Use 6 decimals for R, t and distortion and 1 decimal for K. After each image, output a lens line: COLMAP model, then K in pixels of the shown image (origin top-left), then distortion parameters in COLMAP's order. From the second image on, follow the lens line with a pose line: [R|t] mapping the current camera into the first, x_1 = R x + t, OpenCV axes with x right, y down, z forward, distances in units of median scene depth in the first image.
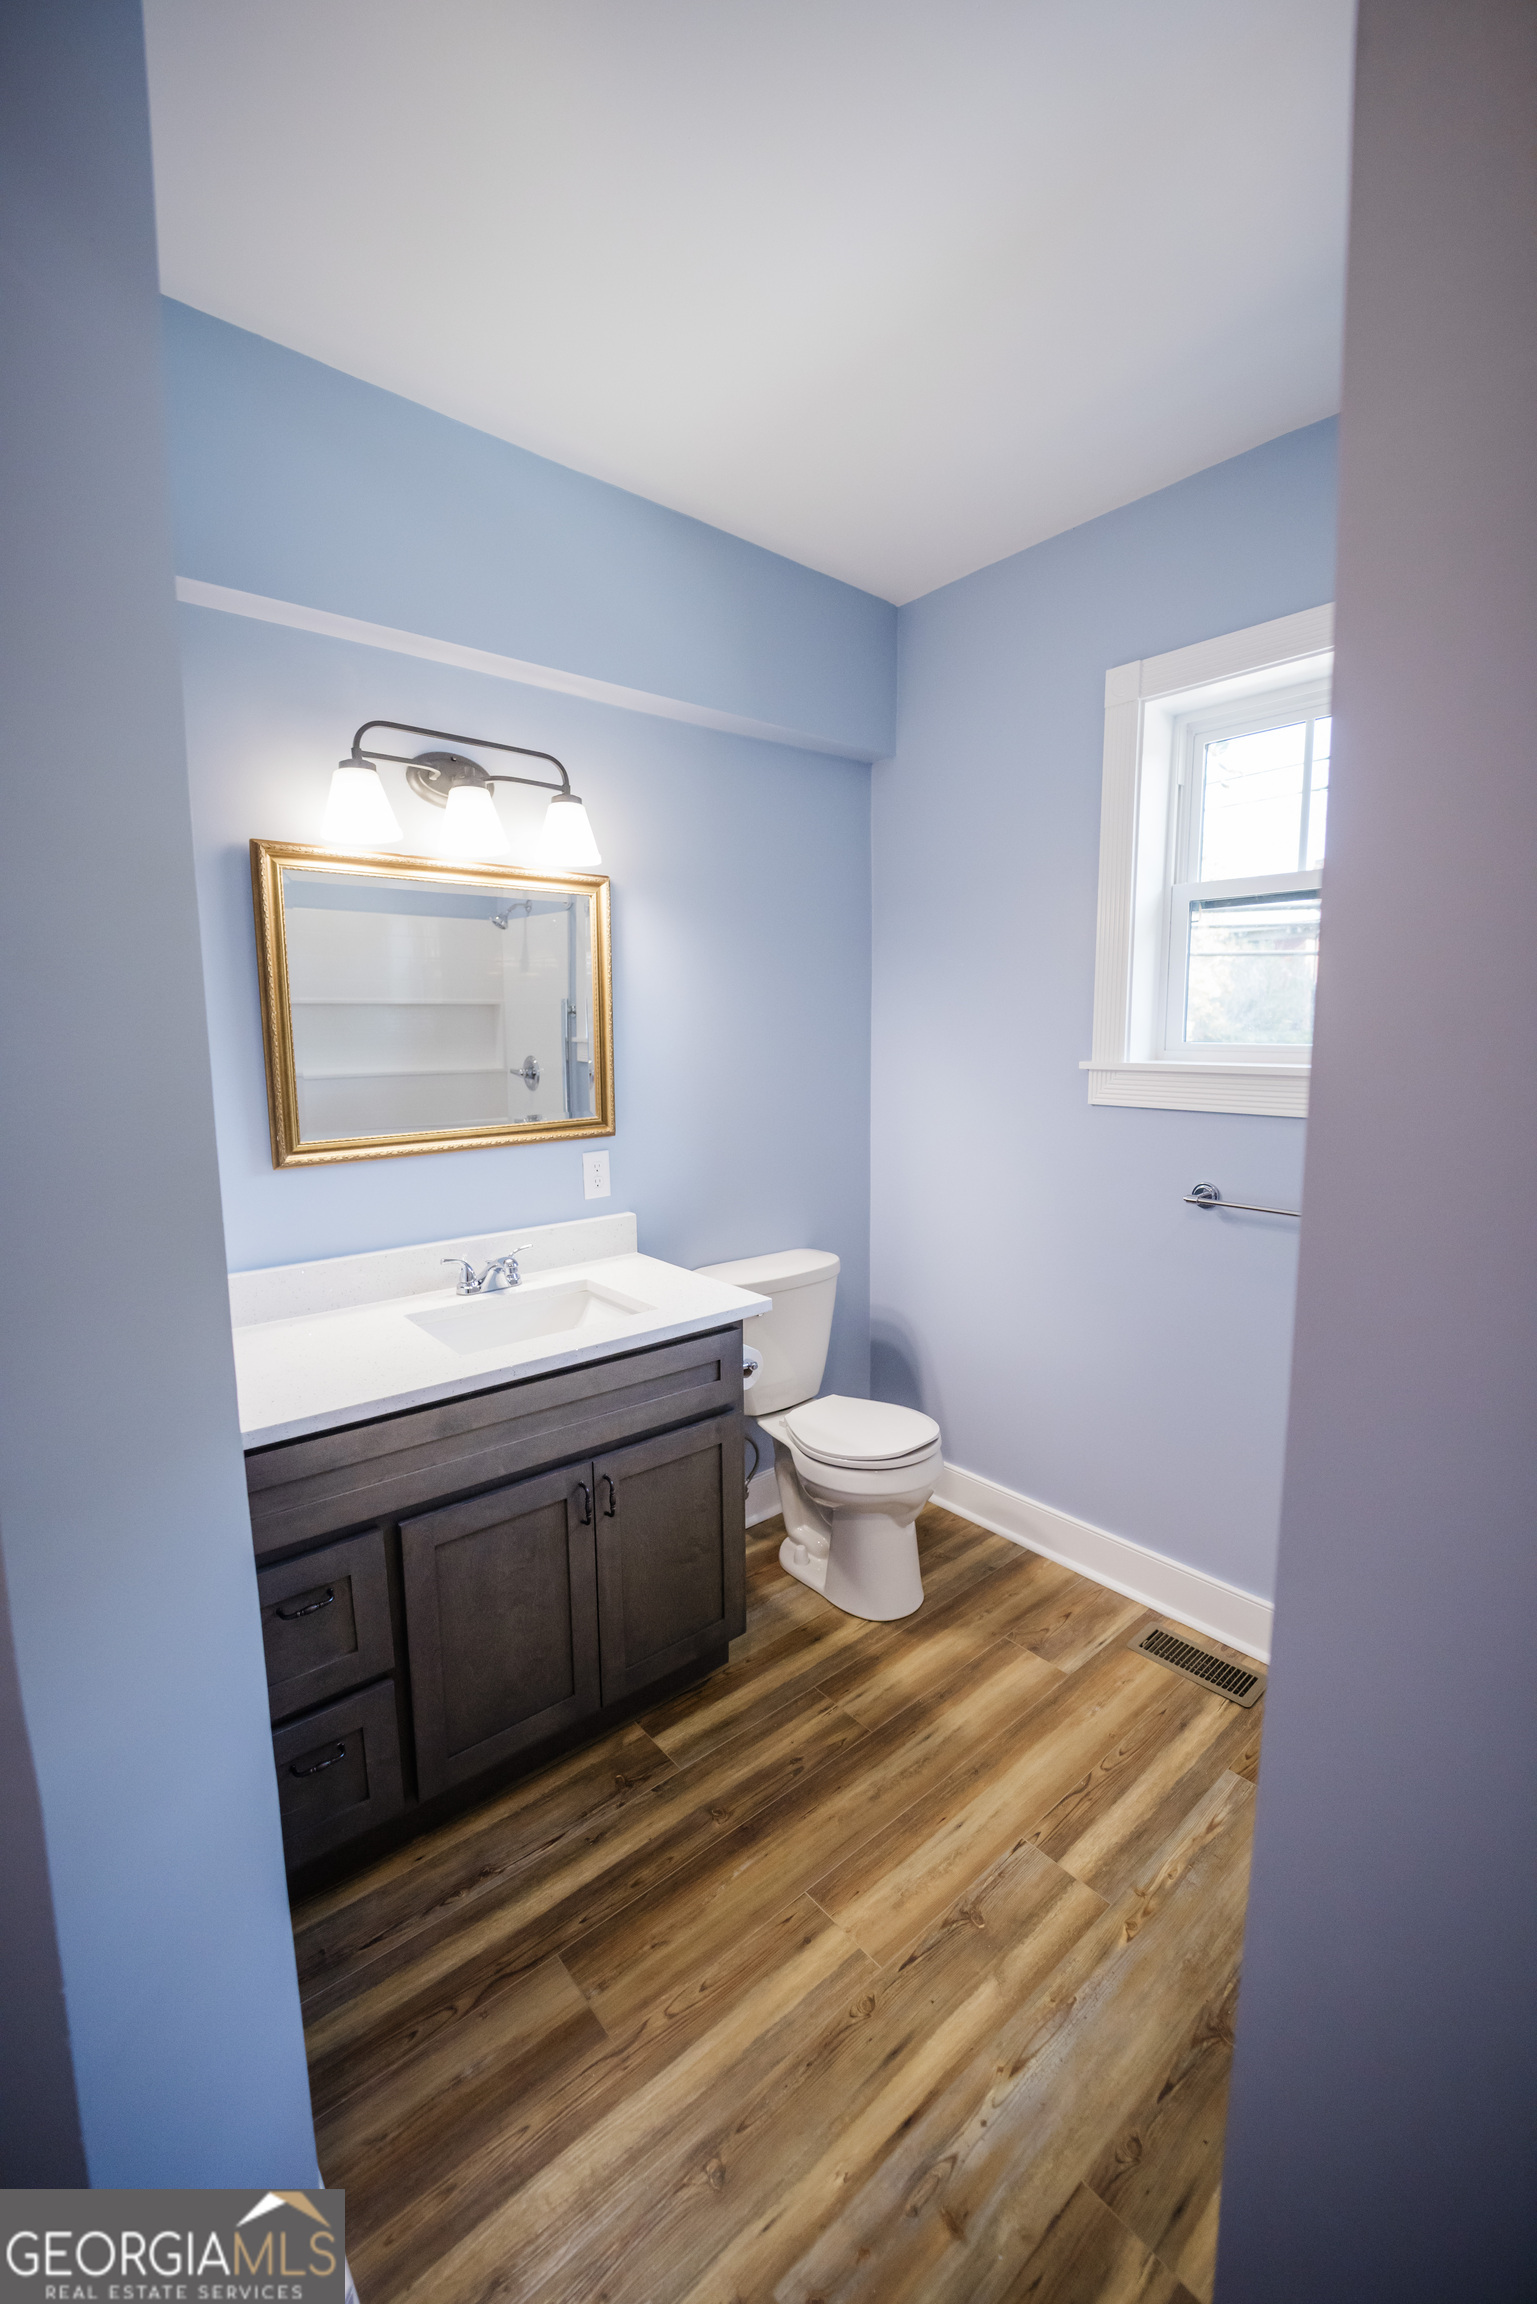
lens RADIAL K [[933.0, 0, 759.0], [0, 933.0, 1144.1], [0, 0, 1]] dist [-0.021701, 0.001220]
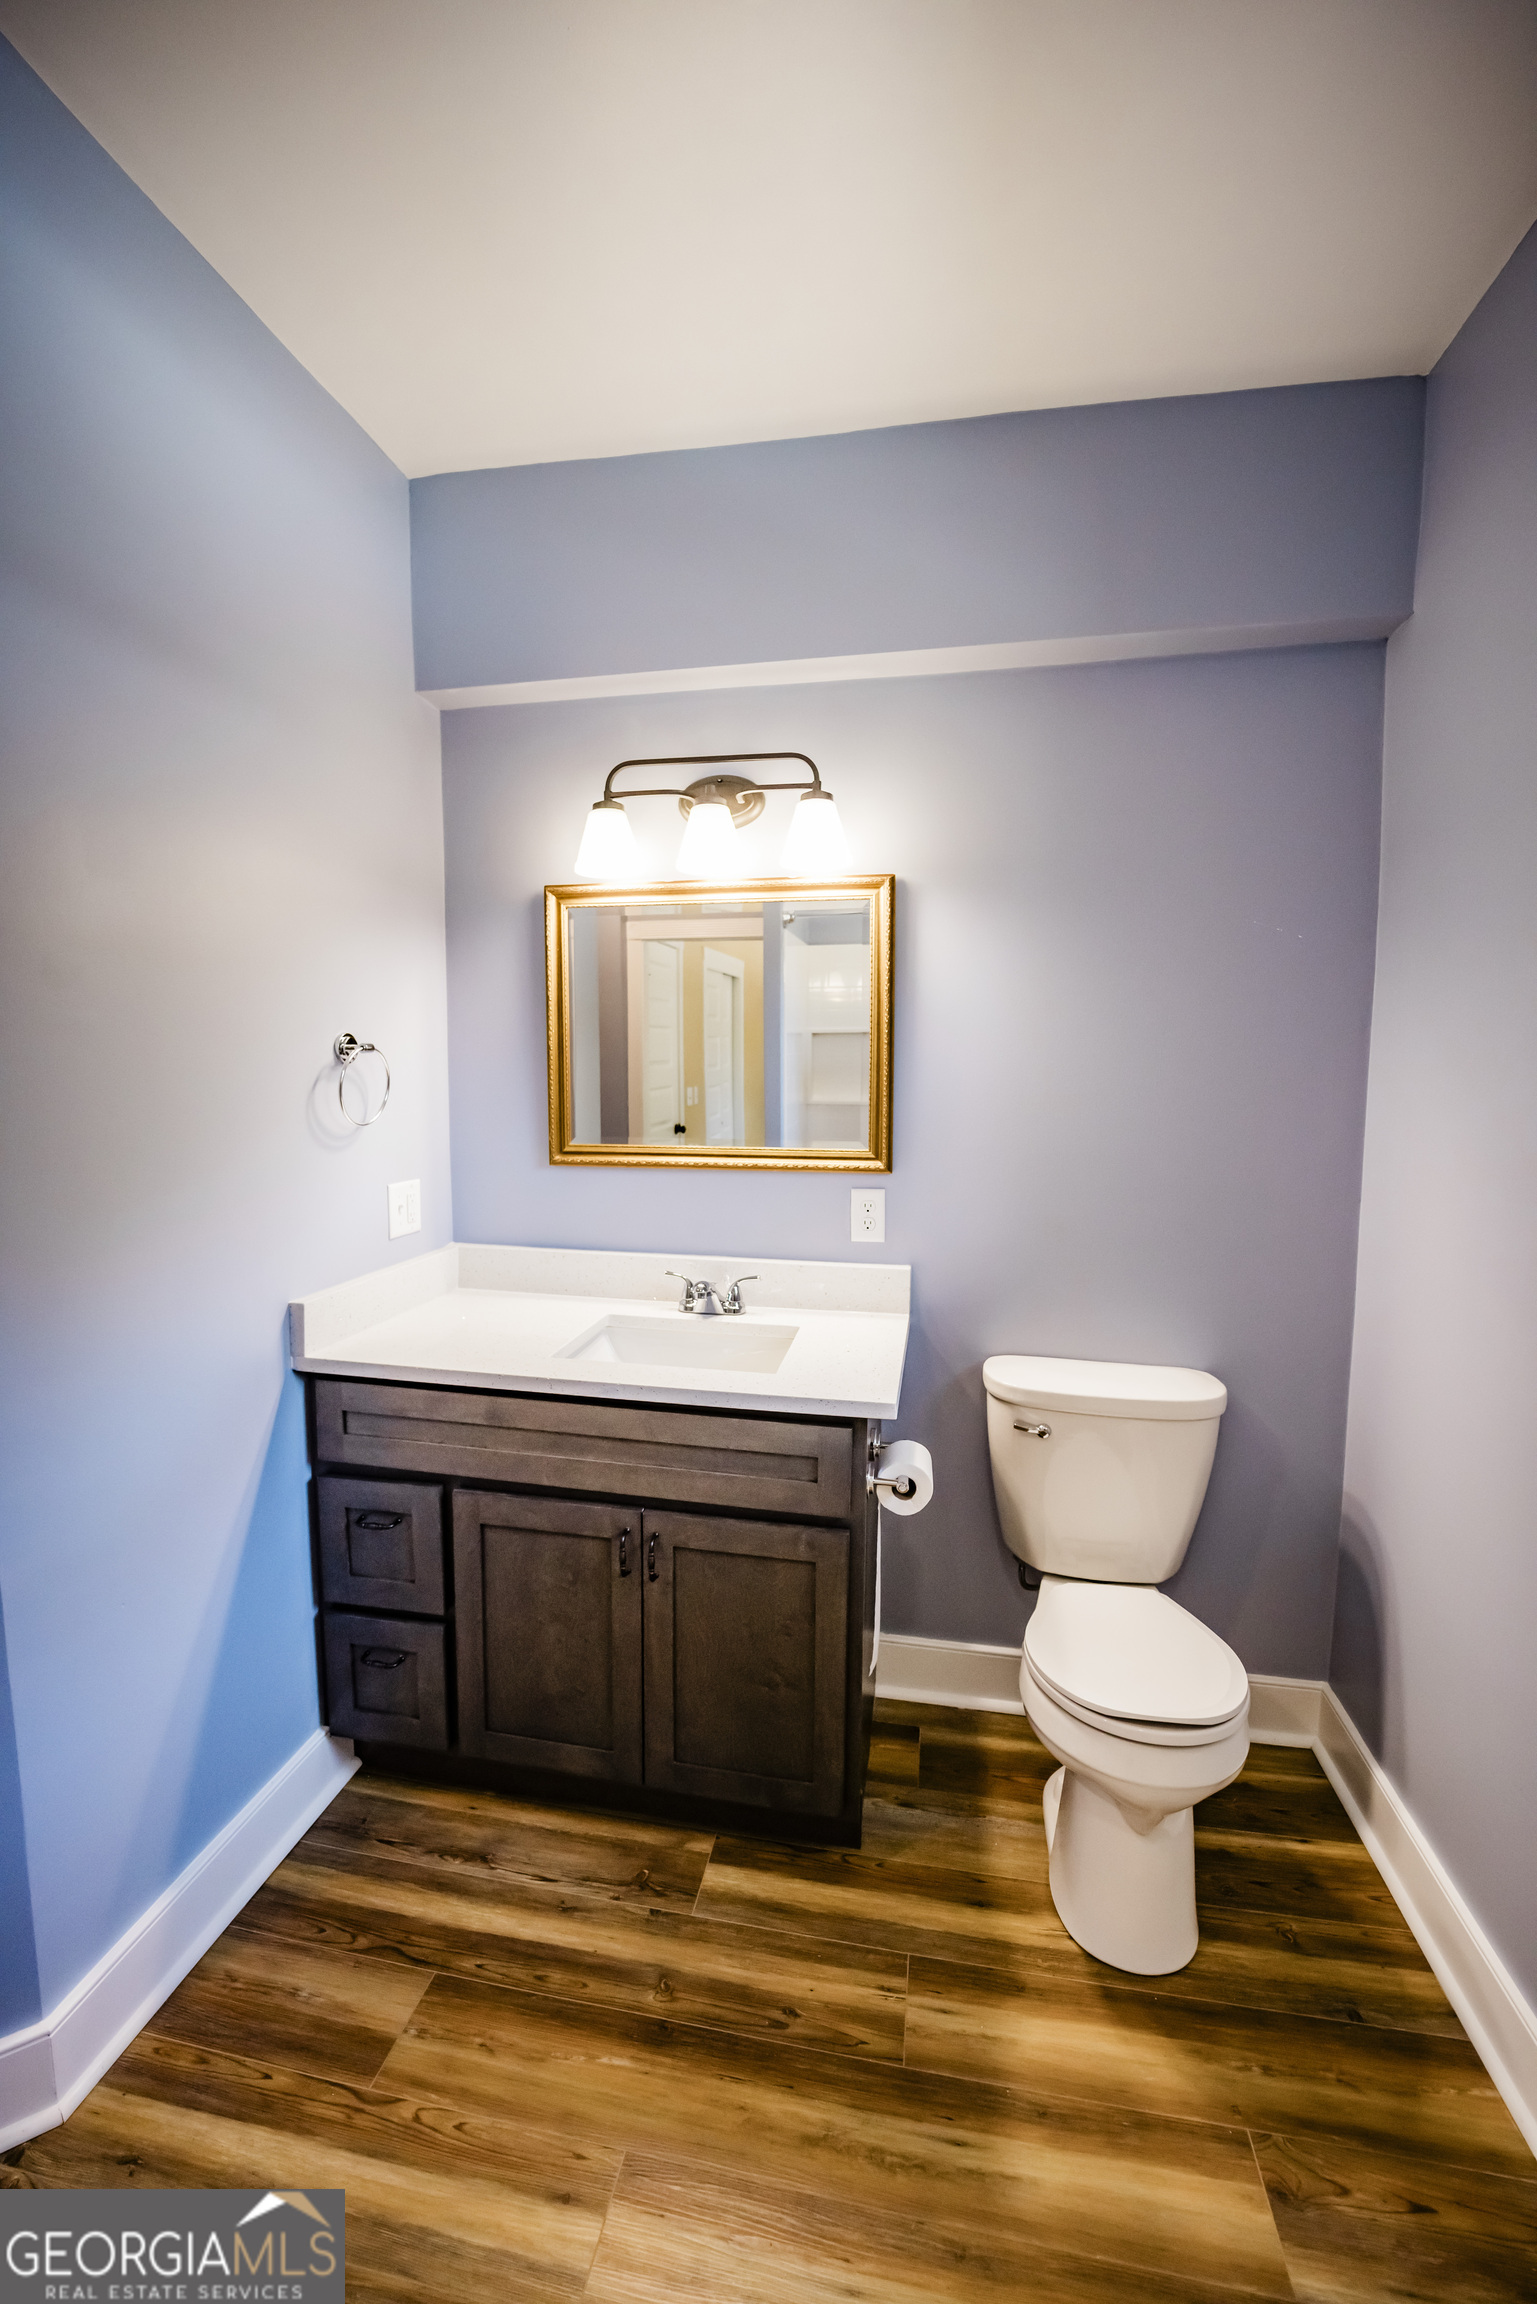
lens RADIAL K [[933.0, 0, 767.3], [0, 933.0, 1143.5], [0, 0, 1]] dist [-0.021701, 0.001220]
pose [[0.629961, 0.078015, -0.772699, 0.559970], [-0.110293, 0.993844, 0.010423, -0.042380], [0.768756, 0.078657, 0.634687, 0.466074]]
